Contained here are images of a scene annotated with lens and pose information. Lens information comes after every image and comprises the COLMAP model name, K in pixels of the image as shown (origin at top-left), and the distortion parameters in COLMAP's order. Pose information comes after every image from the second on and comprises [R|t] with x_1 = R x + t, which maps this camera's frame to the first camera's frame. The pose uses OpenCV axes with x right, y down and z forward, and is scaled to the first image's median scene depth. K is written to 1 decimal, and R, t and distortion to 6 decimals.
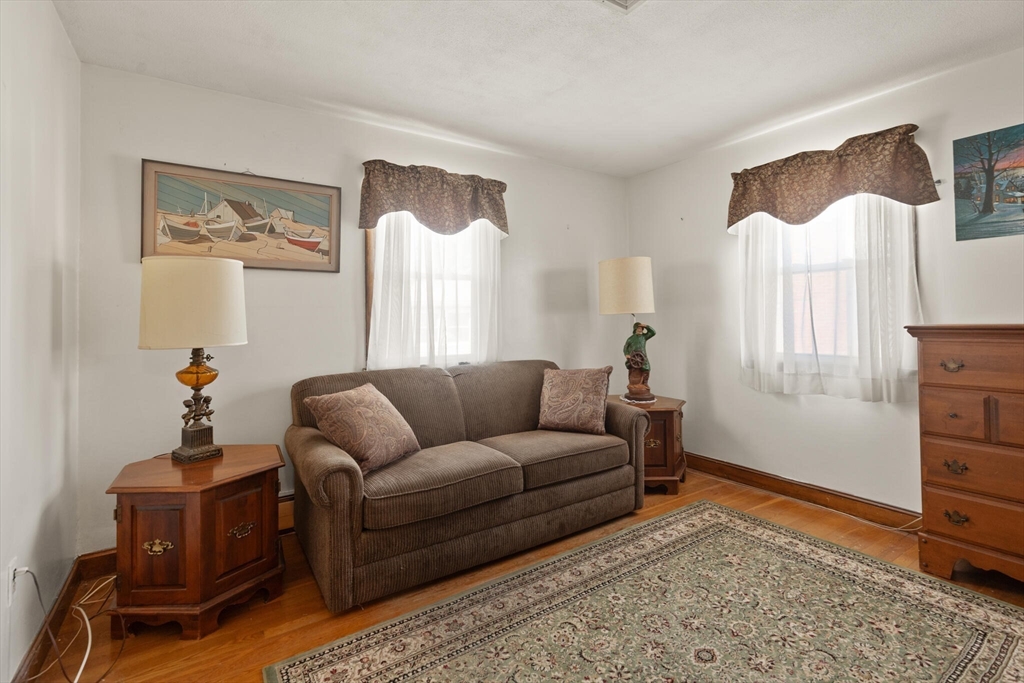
lens RADIAL K [[473.5, 0, 505.0], [0, 473.5, 313.2], [0, 0, 1]] dist [0.010047, -0.002185]
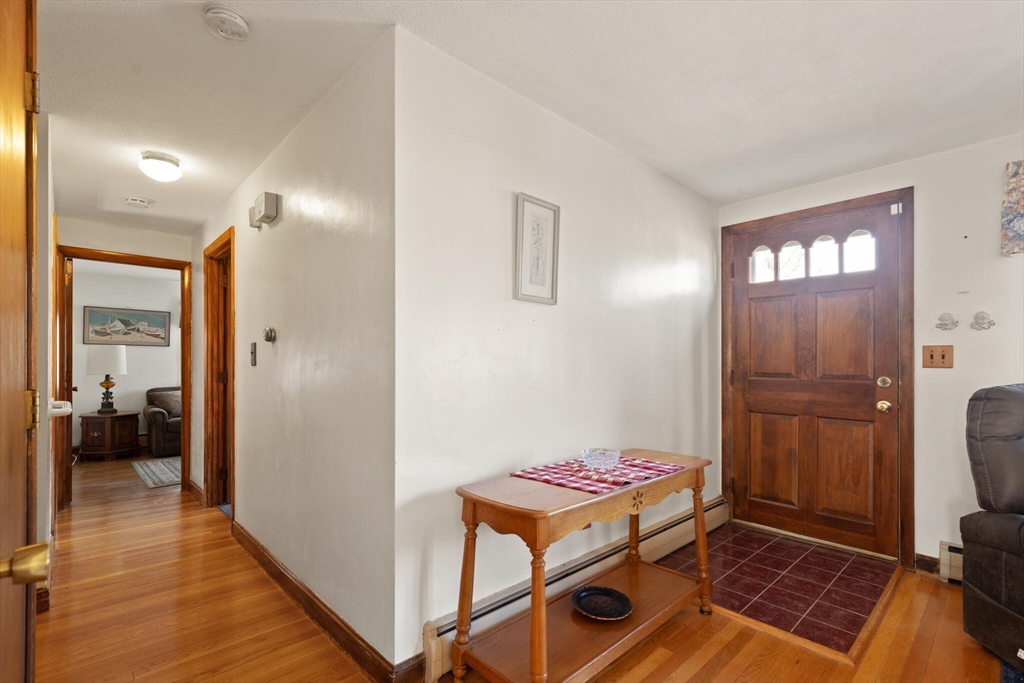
lens RADIAL K [[473.5, 0, 506.4], [0, 473.5, 364.1], [0, 0, 1]] dist [0.010047, -0.002185]
pose [[0.986805, 0.007077, 0.161757, 1.230976], [-0.008793, 0.999912, 0.009897, -0.041463], [-0.161673, -0.011189, 0.986781, -2.166766]]
